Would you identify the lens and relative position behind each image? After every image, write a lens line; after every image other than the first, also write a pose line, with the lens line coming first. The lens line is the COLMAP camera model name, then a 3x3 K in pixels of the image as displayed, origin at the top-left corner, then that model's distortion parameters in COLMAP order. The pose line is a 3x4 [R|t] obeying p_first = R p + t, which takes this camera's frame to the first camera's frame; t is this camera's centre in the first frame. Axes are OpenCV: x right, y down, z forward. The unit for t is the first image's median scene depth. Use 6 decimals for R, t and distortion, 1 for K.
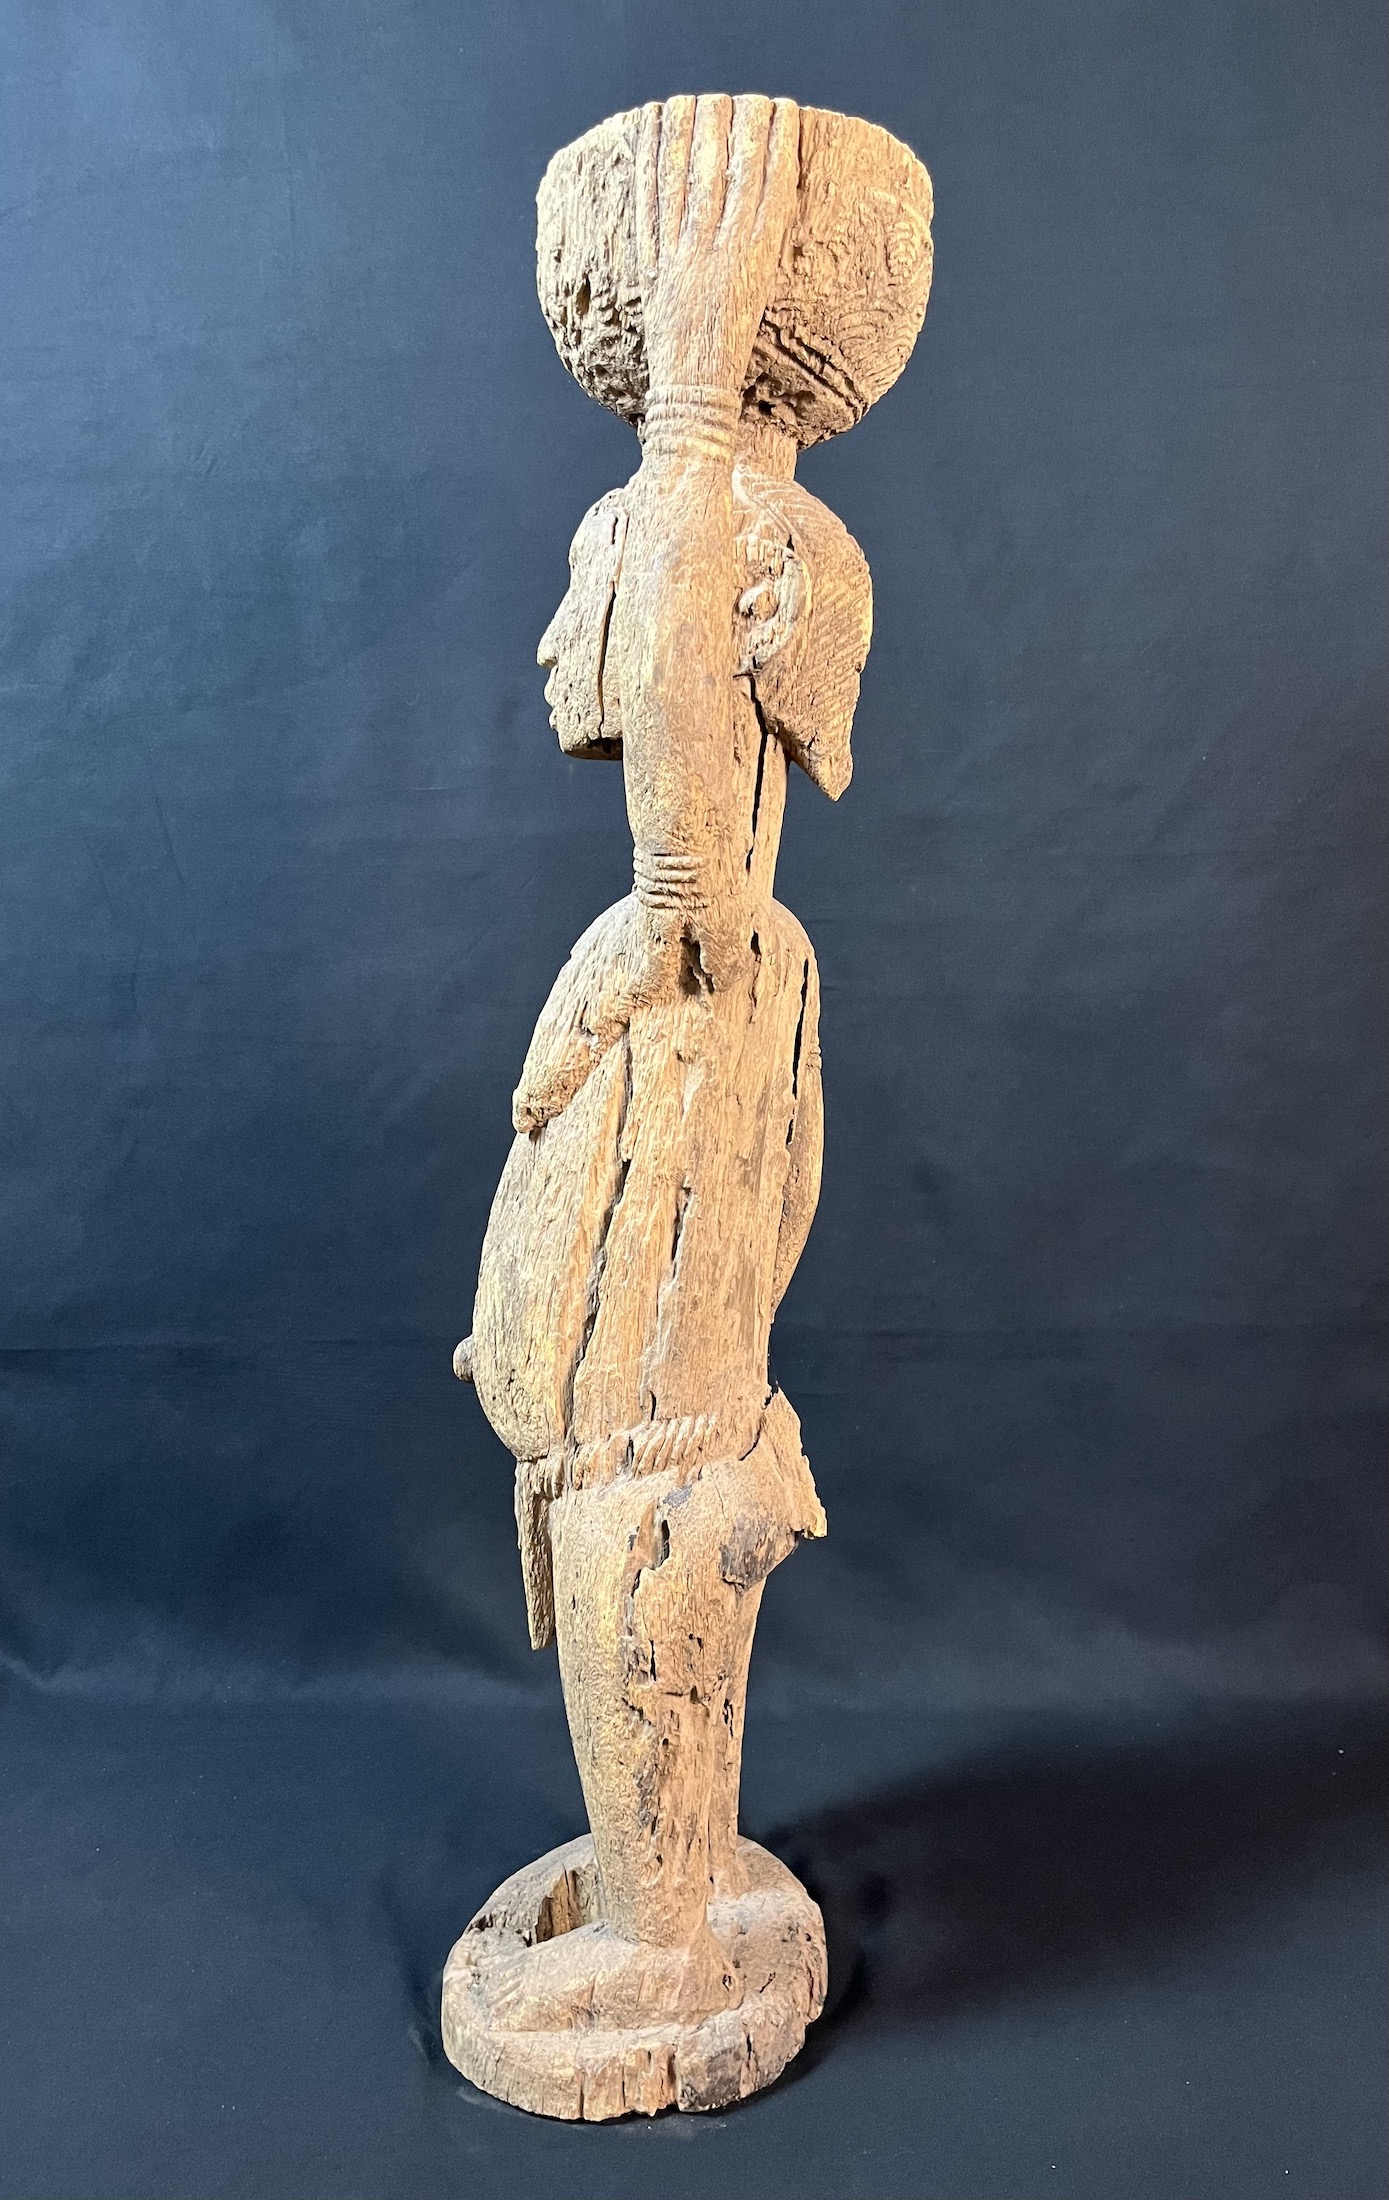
lens RADIAL K [[1637.4, 0, 695.0], [0, 1637.4, 1078.7], [0, 0, 1]] dist [-0.003830, 0.000124]
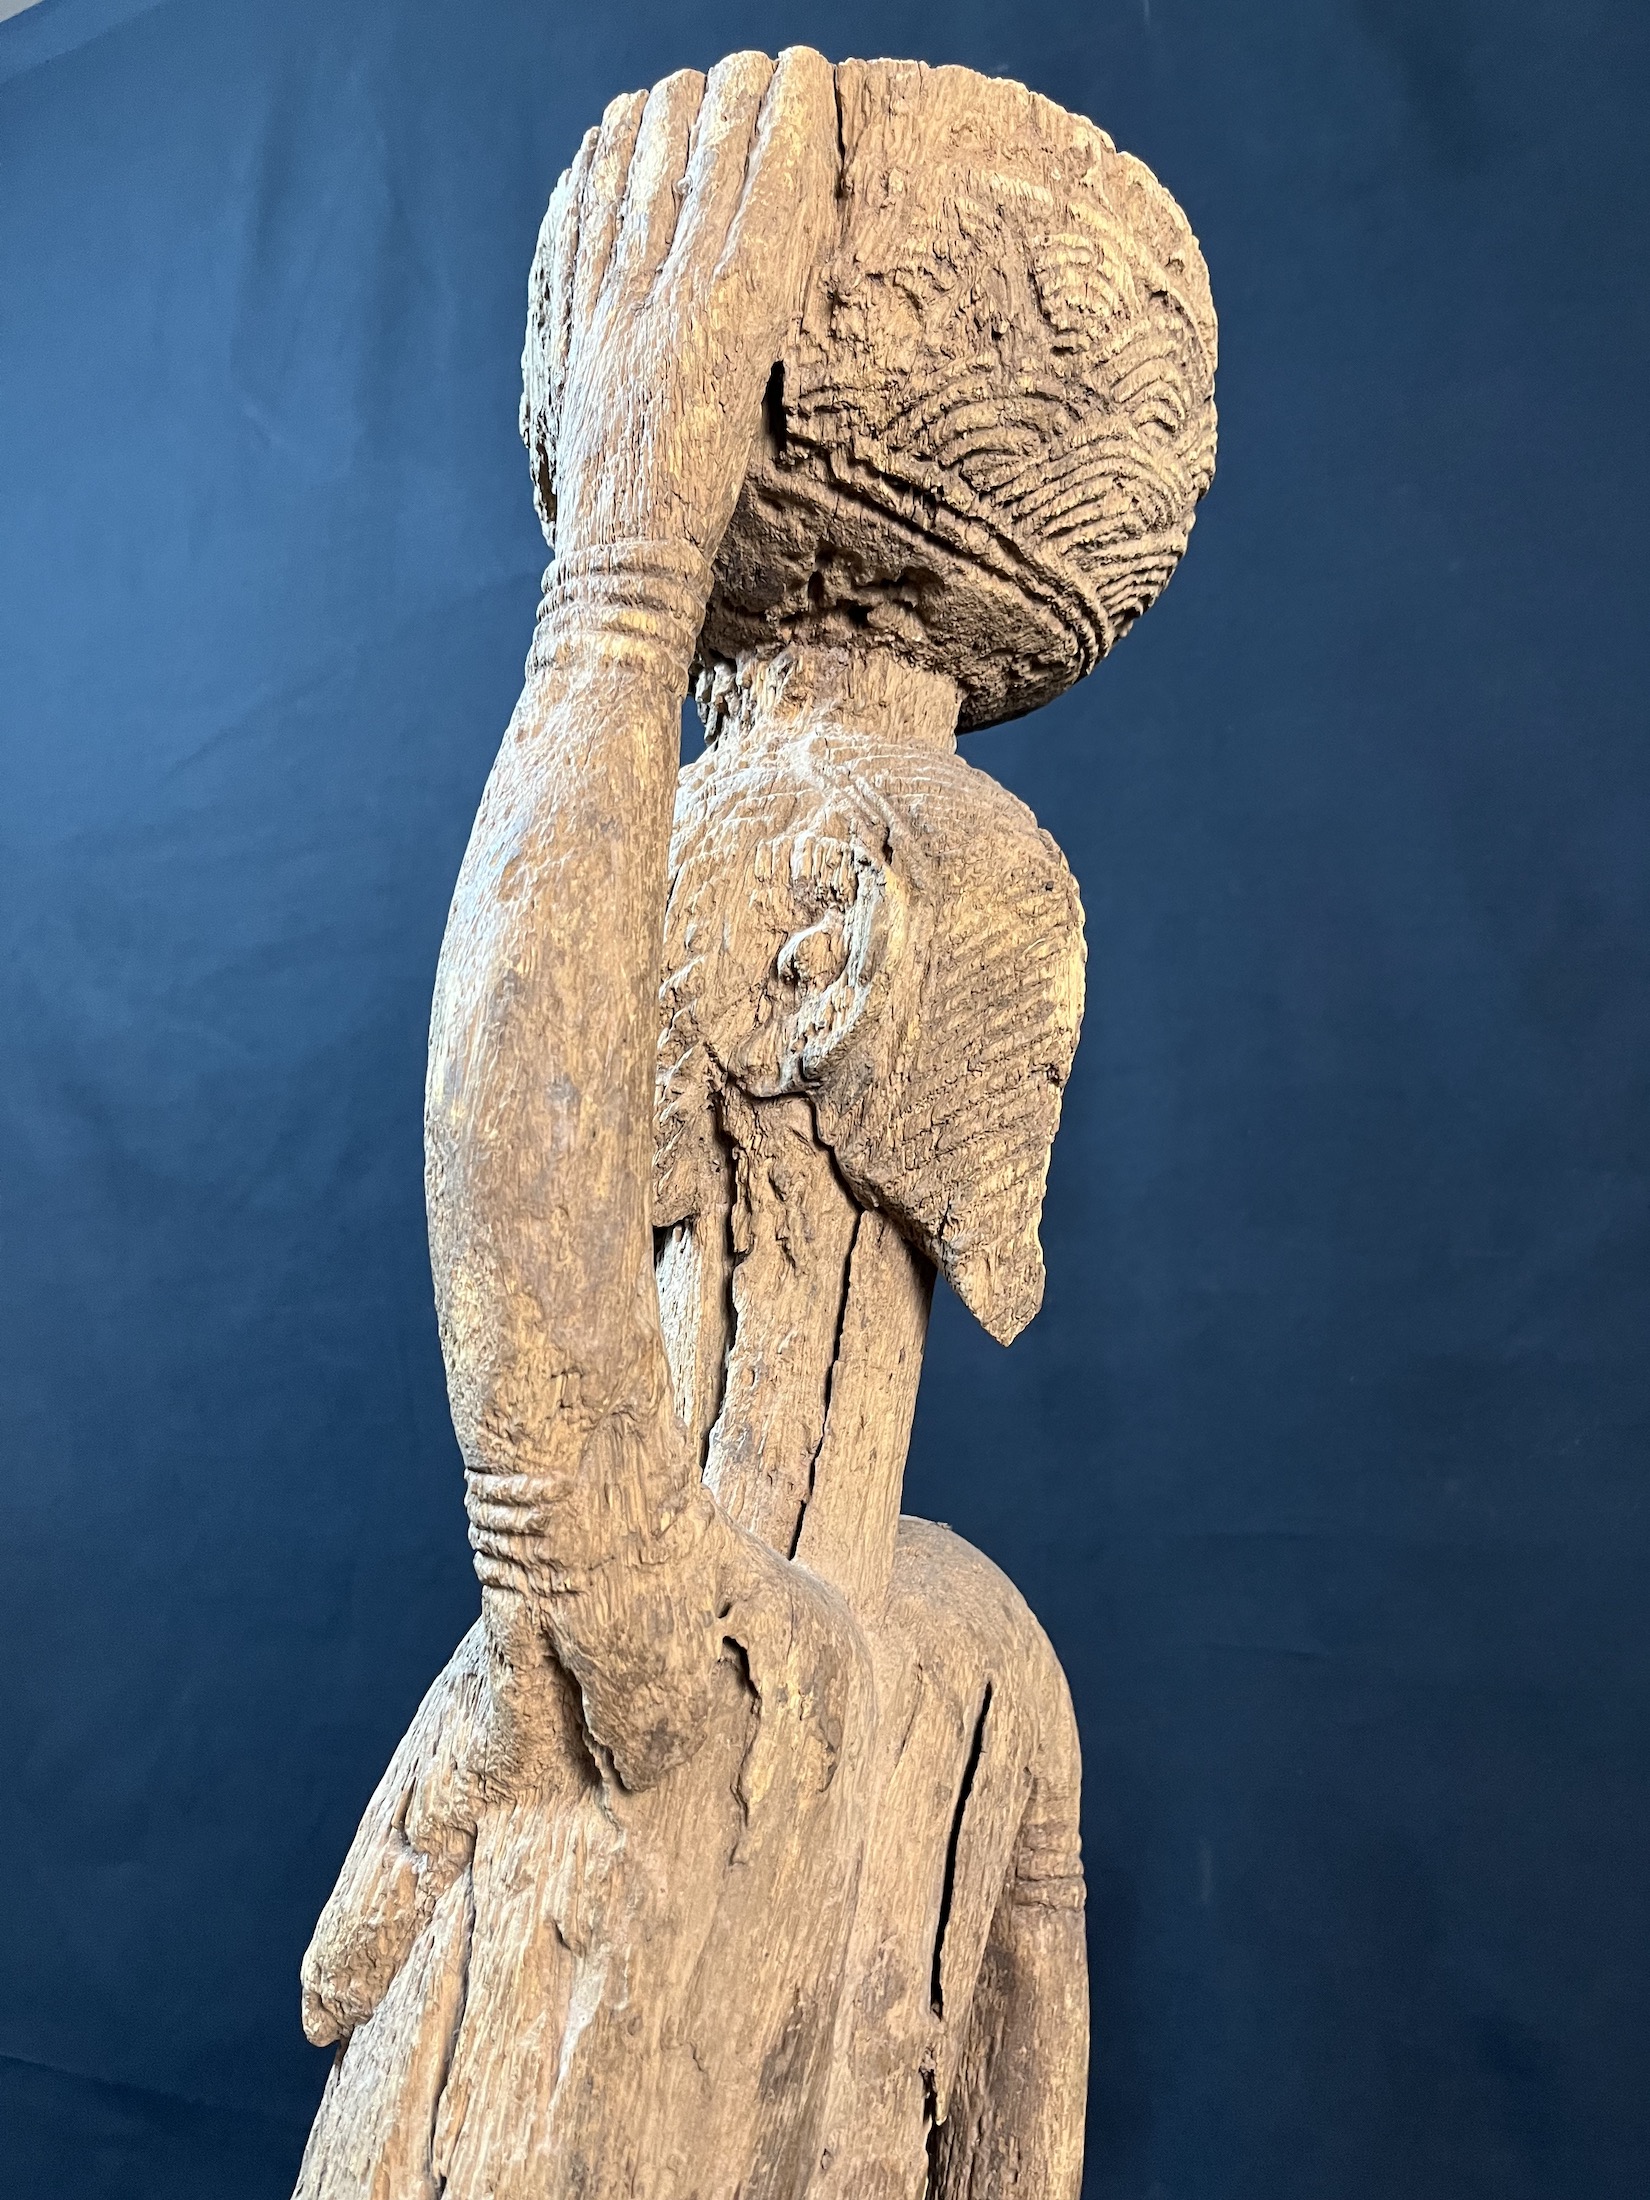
lens RADIAL K [[1682.1, 0, 825.0], [0, 1682.1, 1100.0], [0, 0, 1]] dist [0.011070, -0.008086]
pose [[0.927992, -0.046073, -0.369740, 0.232141], [-0.066115, 0.956217, -0.285094, -0.102507], [0.366687, 0.289010, 0.884316, 0.563262]]
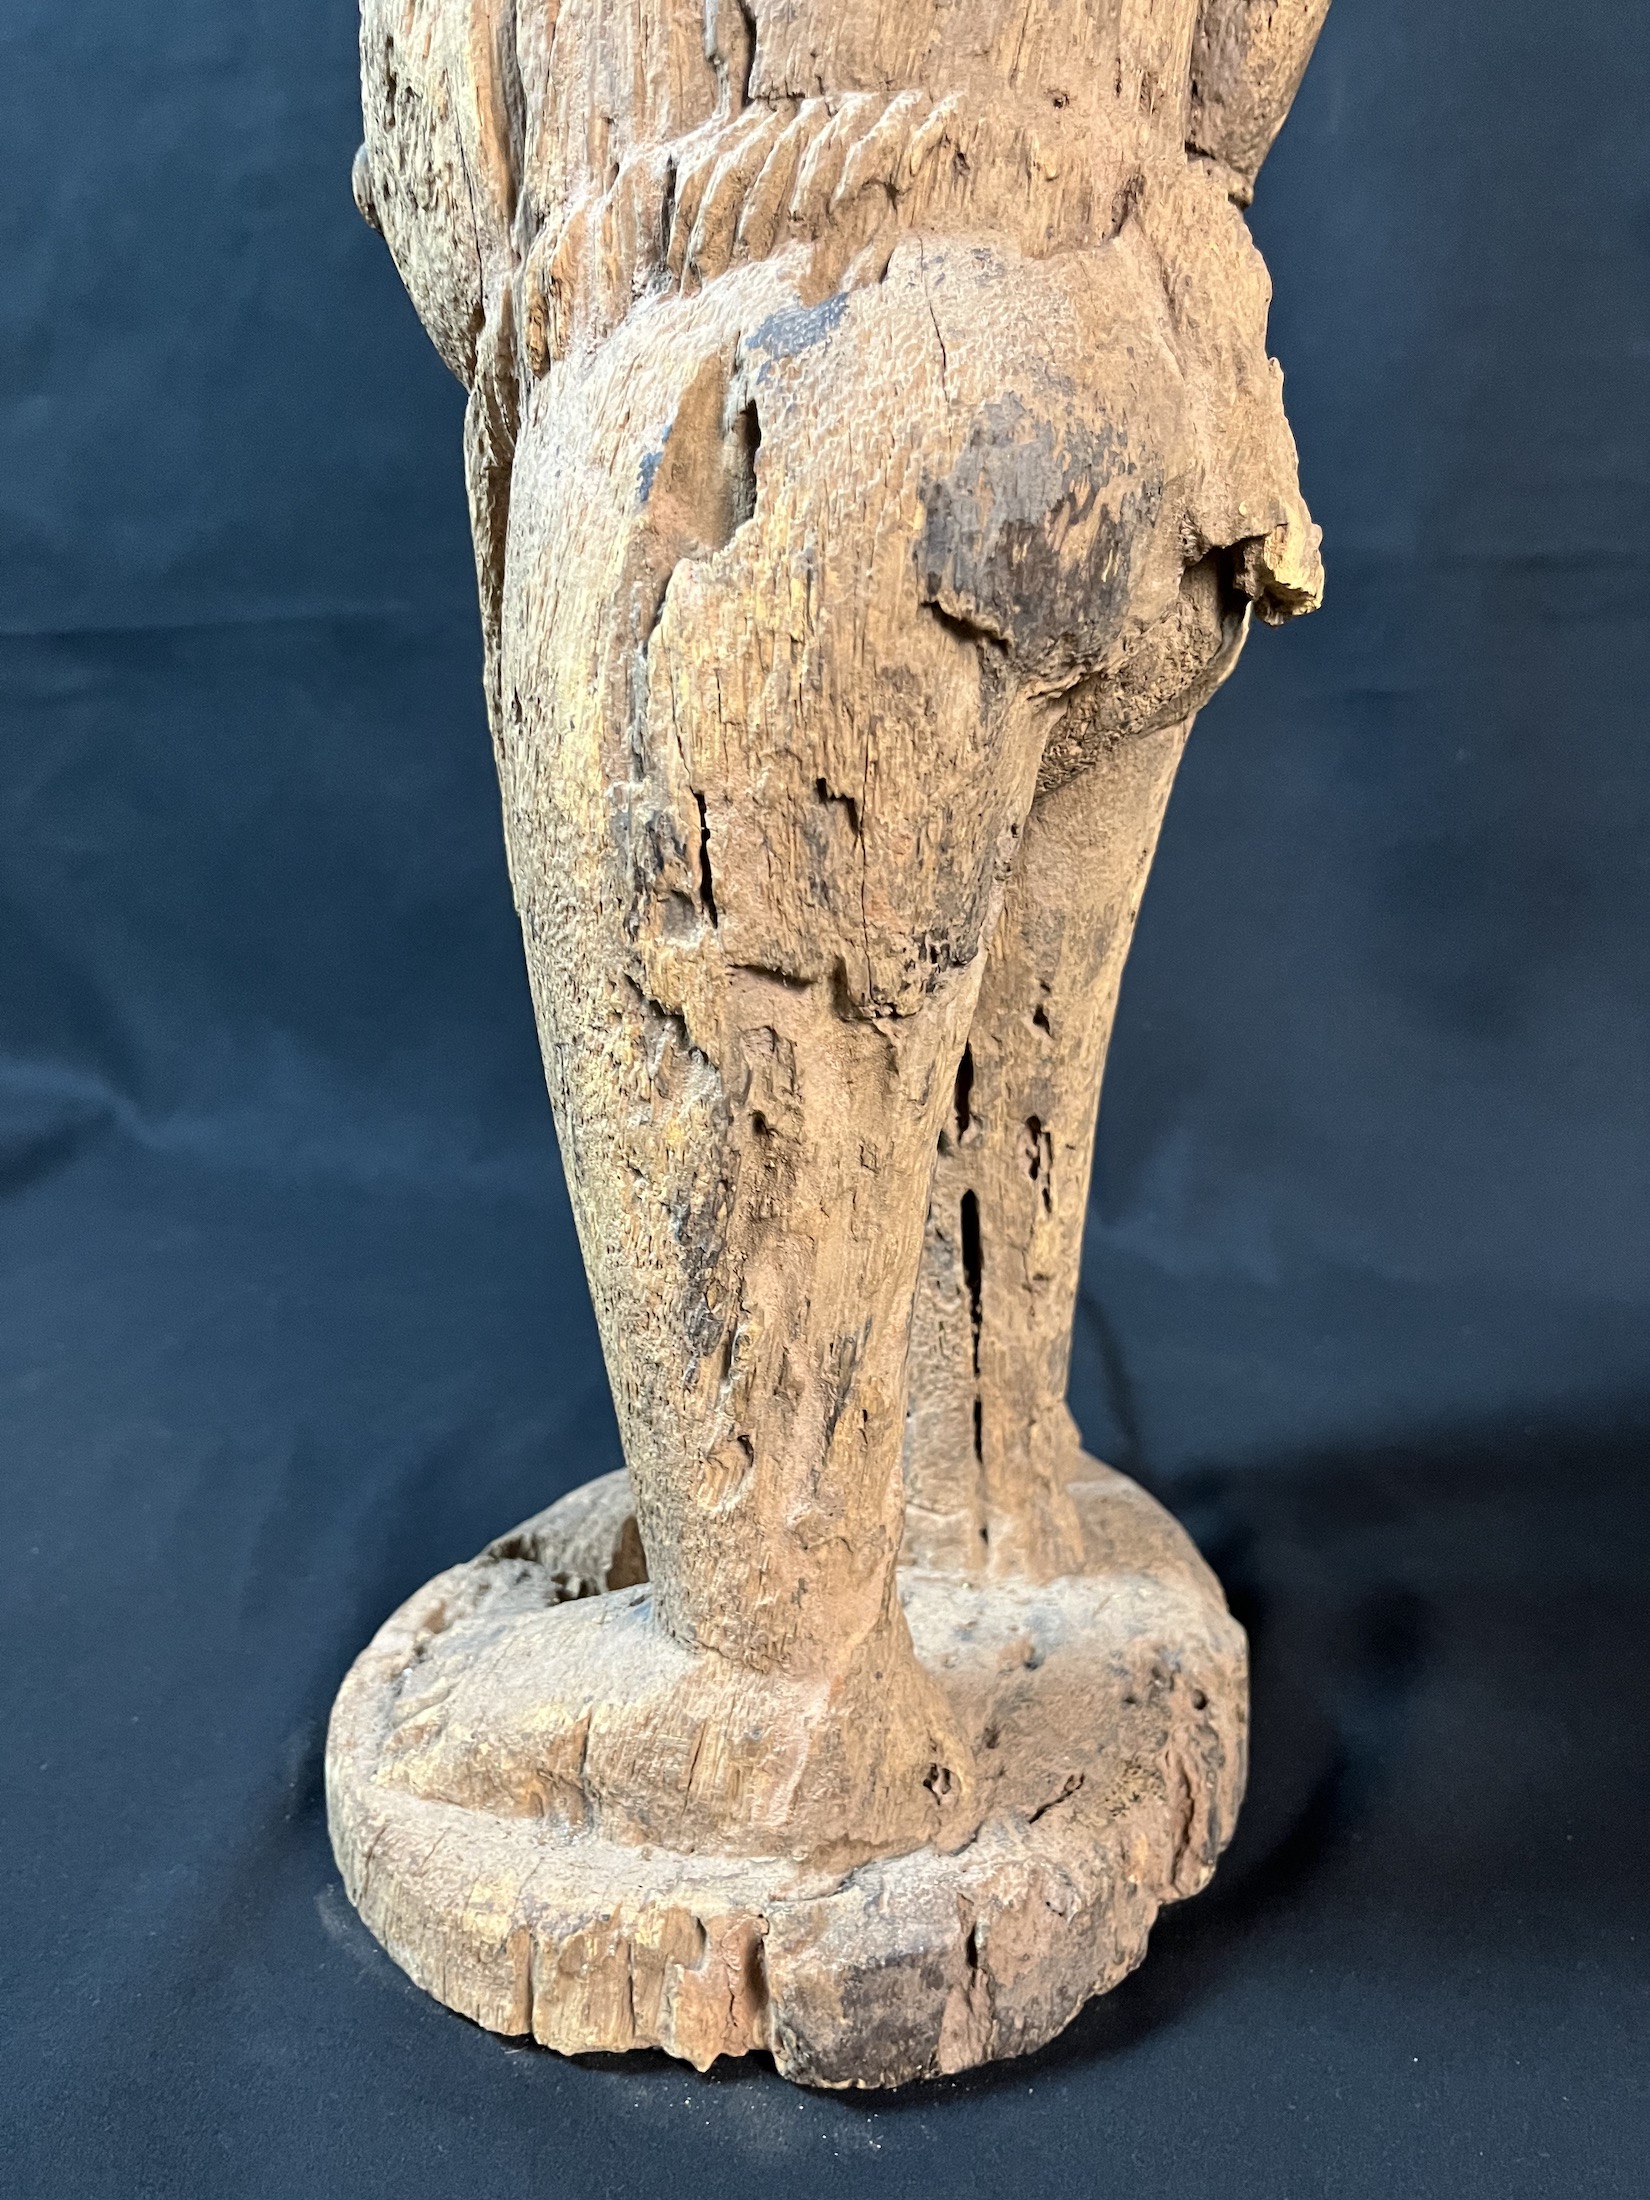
lens RADIAL K [[1682.1, 0, 825.0], [0, 1682.1, 1100.0], [0, 0, 1]] dist [0.011070, -0.008086]
pose [[0.960703, 0.079518, -0.265945, 0.088042], [-0.025312, 0.979194, 0.201343, 0.329906], [0.276422, -0.186700, 0.942727, 0.675045]]
